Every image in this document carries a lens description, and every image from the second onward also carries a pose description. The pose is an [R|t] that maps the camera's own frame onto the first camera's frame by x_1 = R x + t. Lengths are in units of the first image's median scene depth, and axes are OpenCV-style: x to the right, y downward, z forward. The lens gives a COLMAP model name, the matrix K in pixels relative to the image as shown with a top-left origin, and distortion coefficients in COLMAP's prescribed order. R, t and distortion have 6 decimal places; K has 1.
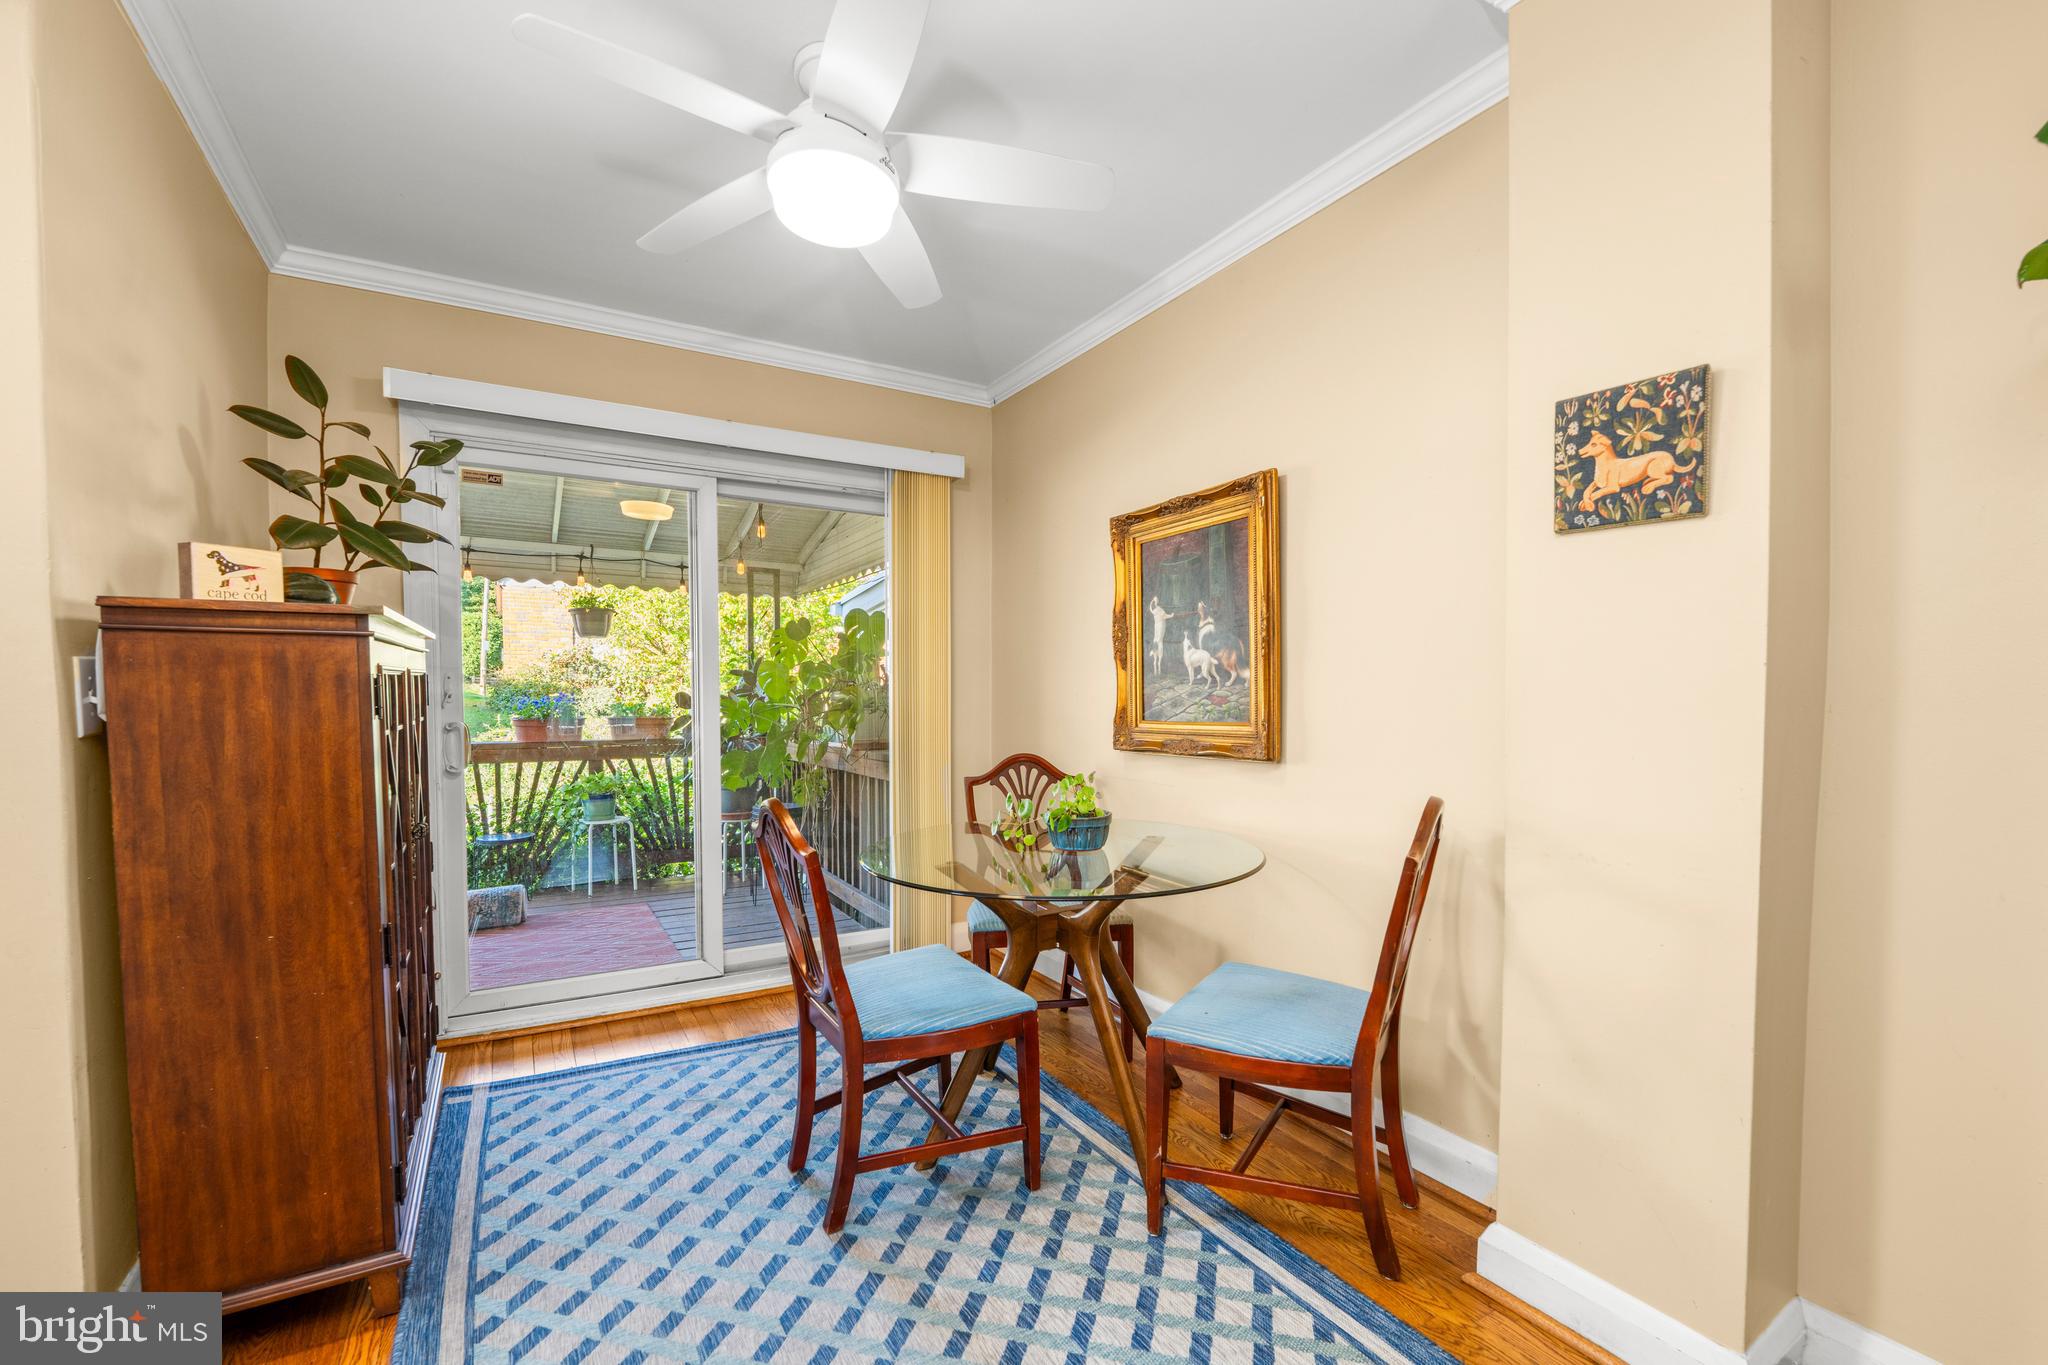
lens RADIAL K [[863.9, 0, 1015.2], [0, 863.9, 730.0], [0, 0, 1]] dist [-0.006389, -0.001035]
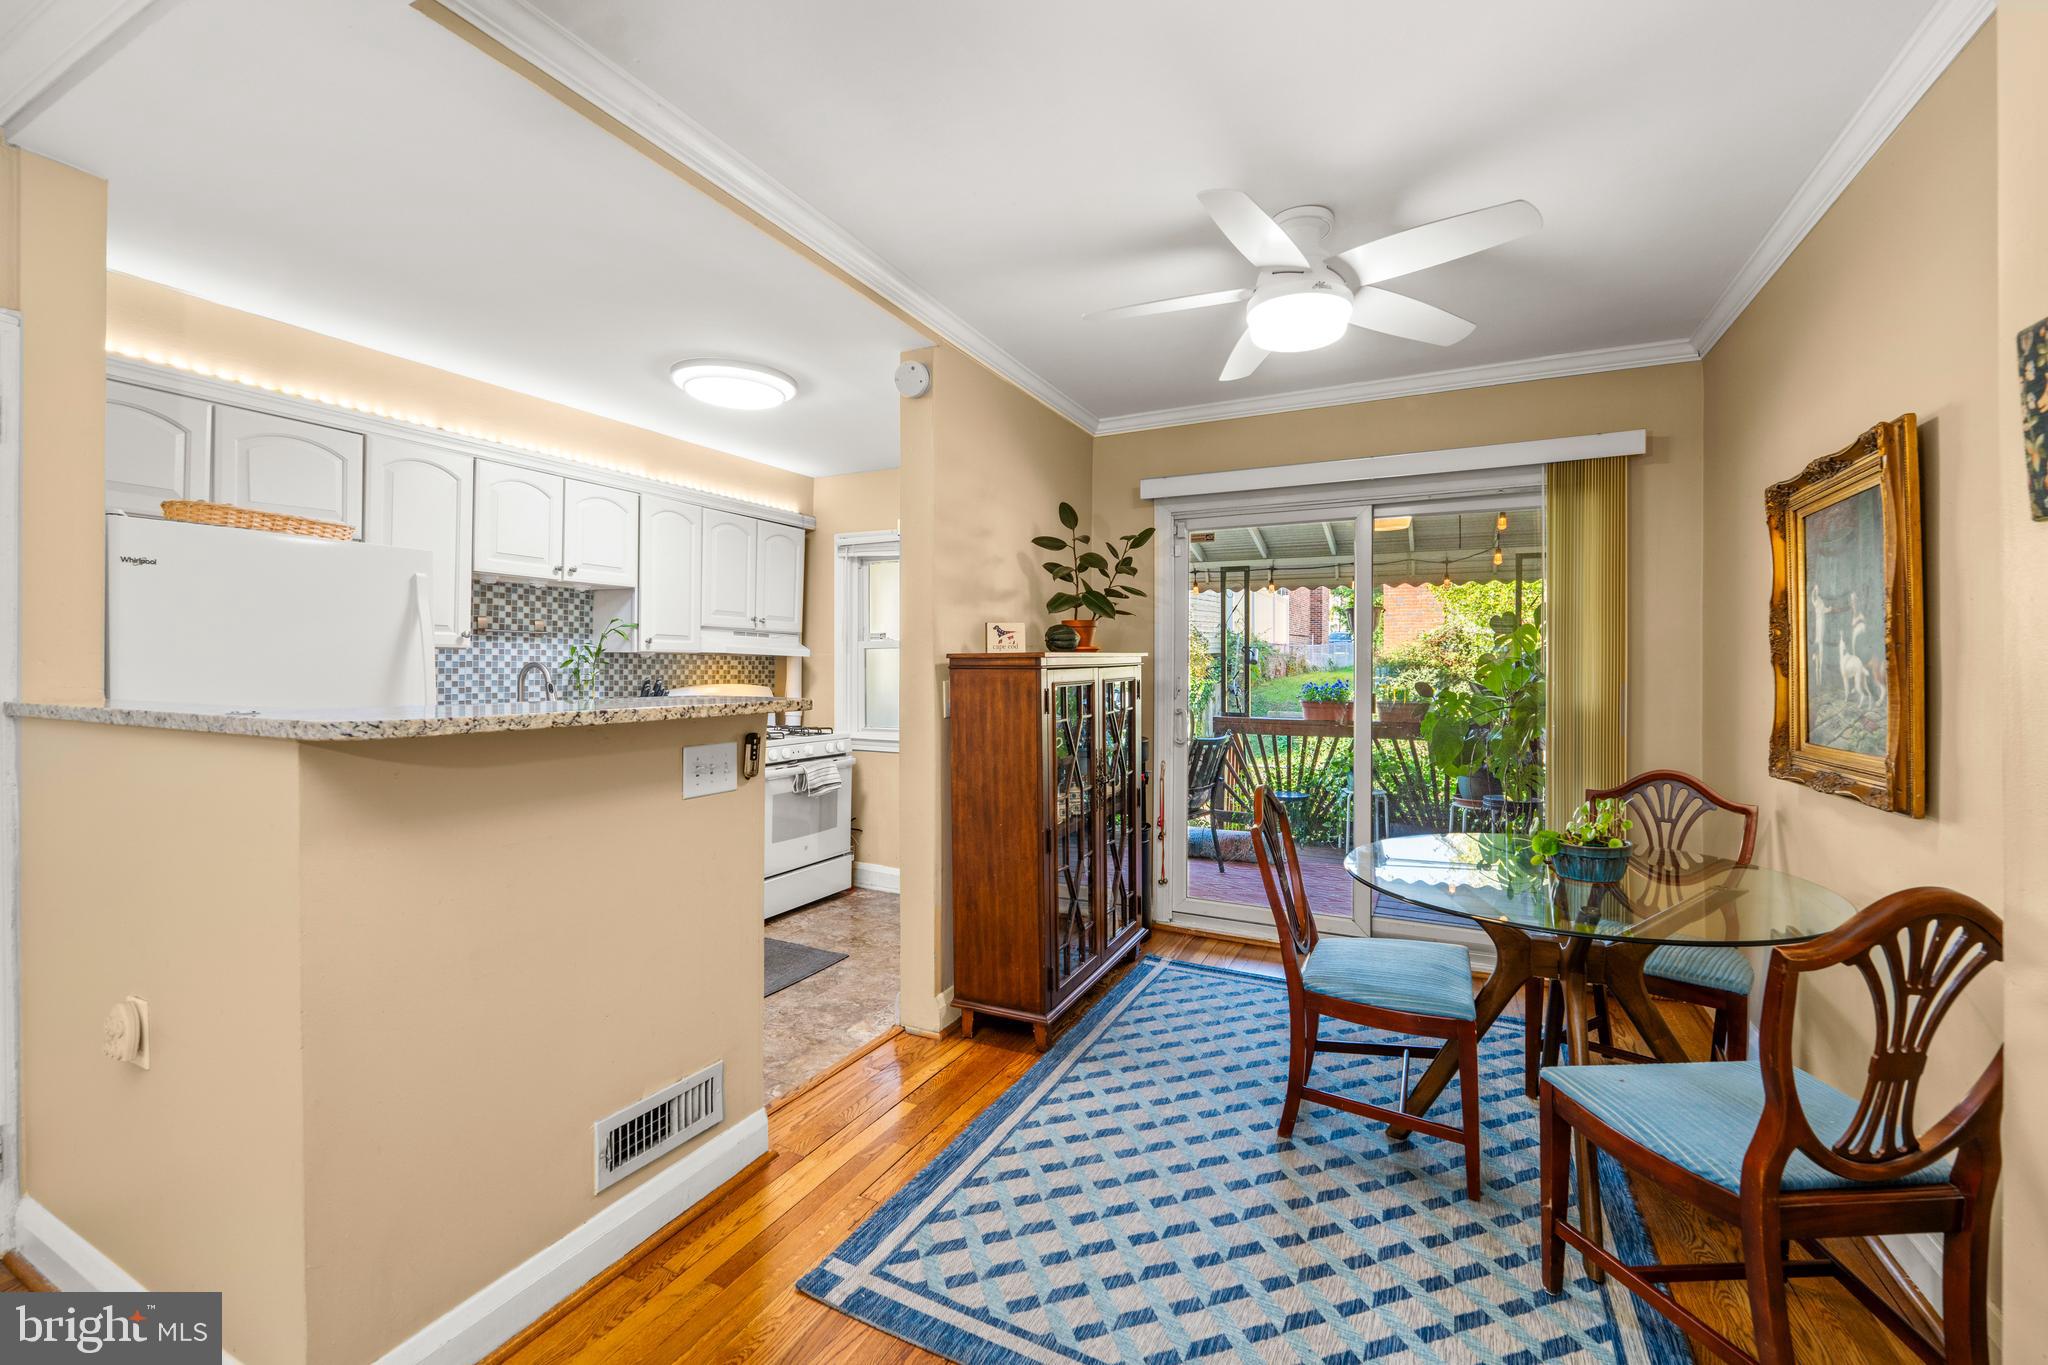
lens RADIAL K [[849.9, 0, 1023.7], [0, 849.9, 672.0], [0, 0, 1]] dist [-0.000826, -0.000438]
pose [[0.547997, 0.005343, -0.836463, 0.583232], [-0.033426, 0.999321, -0.015515, -0.057208], [0.835812, 0.036462, 0.547803, -0.014905]]
